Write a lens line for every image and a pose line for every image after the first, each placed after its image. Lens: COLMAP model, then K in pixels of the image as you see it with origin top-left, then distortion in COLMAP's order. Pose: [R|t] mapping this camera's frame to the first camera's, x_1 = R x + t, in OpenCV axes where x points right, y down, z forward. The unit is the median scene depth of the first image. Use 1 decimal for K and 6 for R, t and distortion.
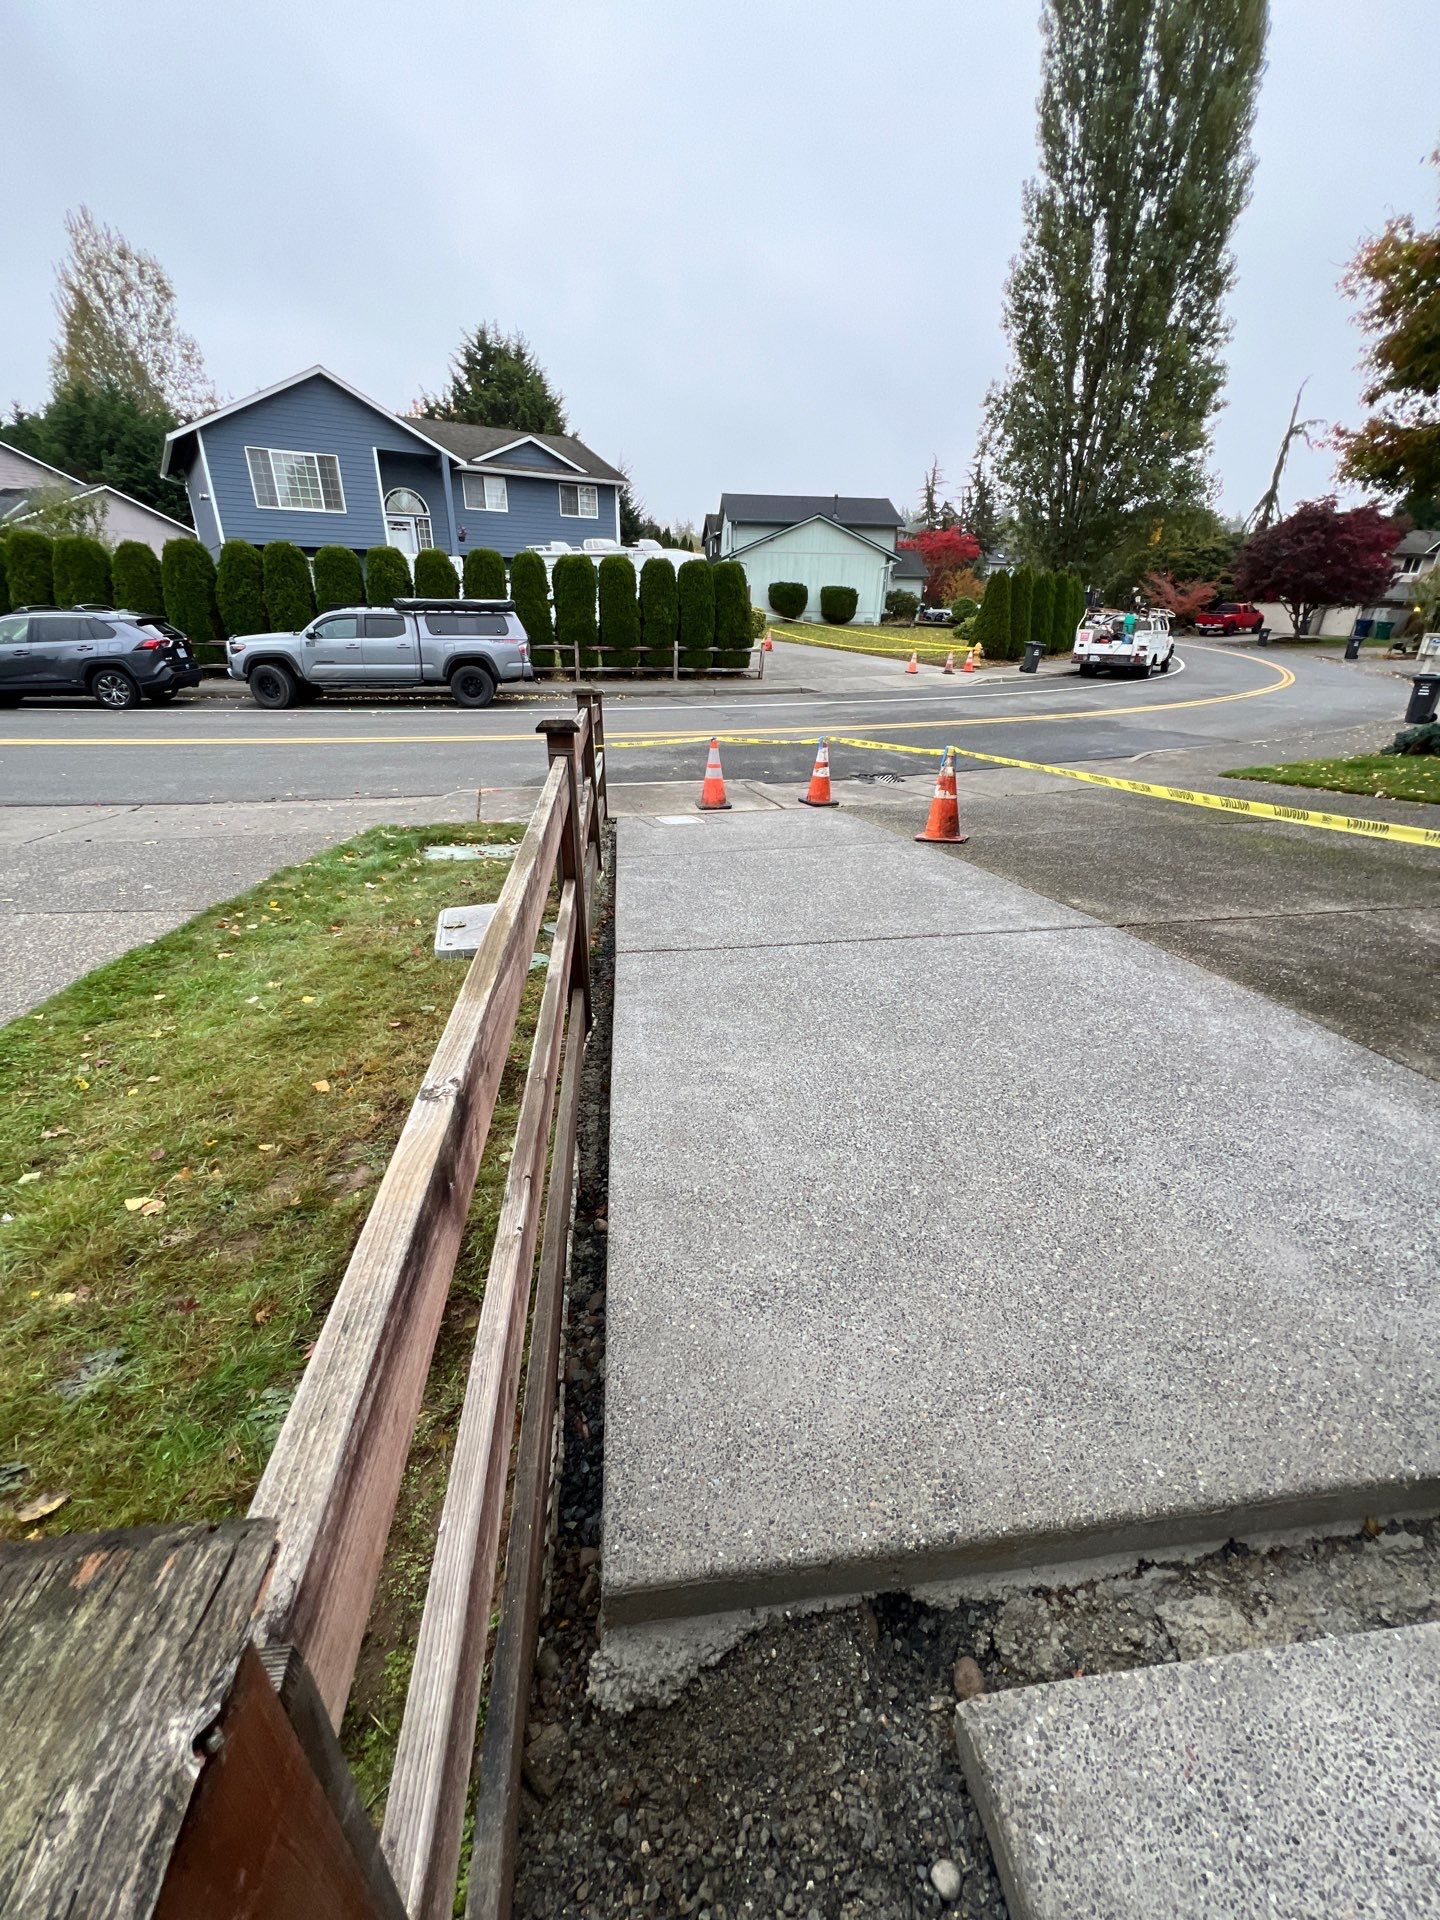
lens RADIAL K [[764.8, 0, 717.2], [0, 764.8, 962.7], [0, 0, 1]] dist [-0.002870, 0.000549]
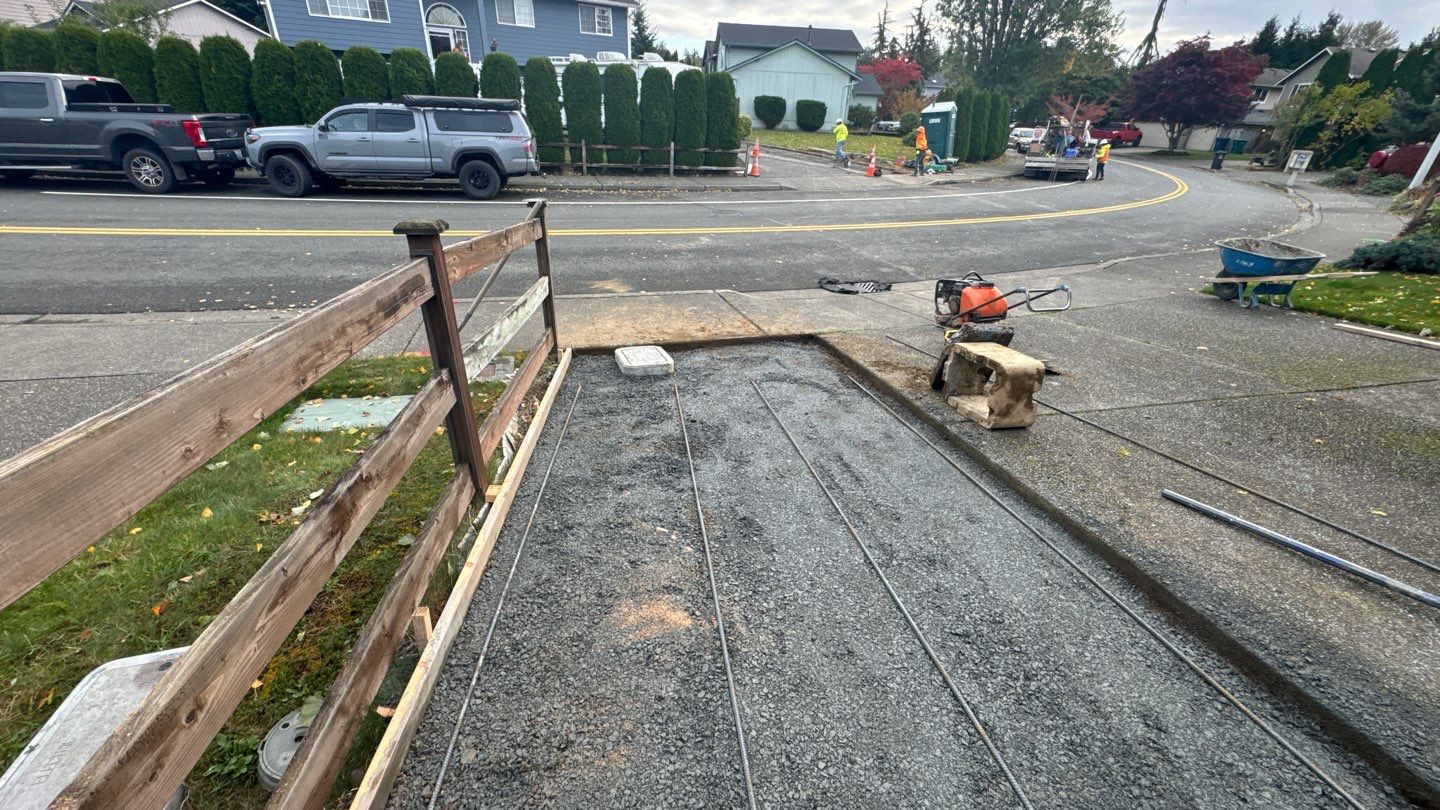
lens RADIAL K [[563.9, 0, 720.0], [0, 563.9, 401.4], [0, 0, 1]] dist [-0.001369, -0.000325]
pose [[0.999741, 0.016607, 0.015572, 0.007589], [-0.017091, 0.999358, 0.031475, -0.042125], [-0.015040, -0.031732, 0.999383, 0.100019]]
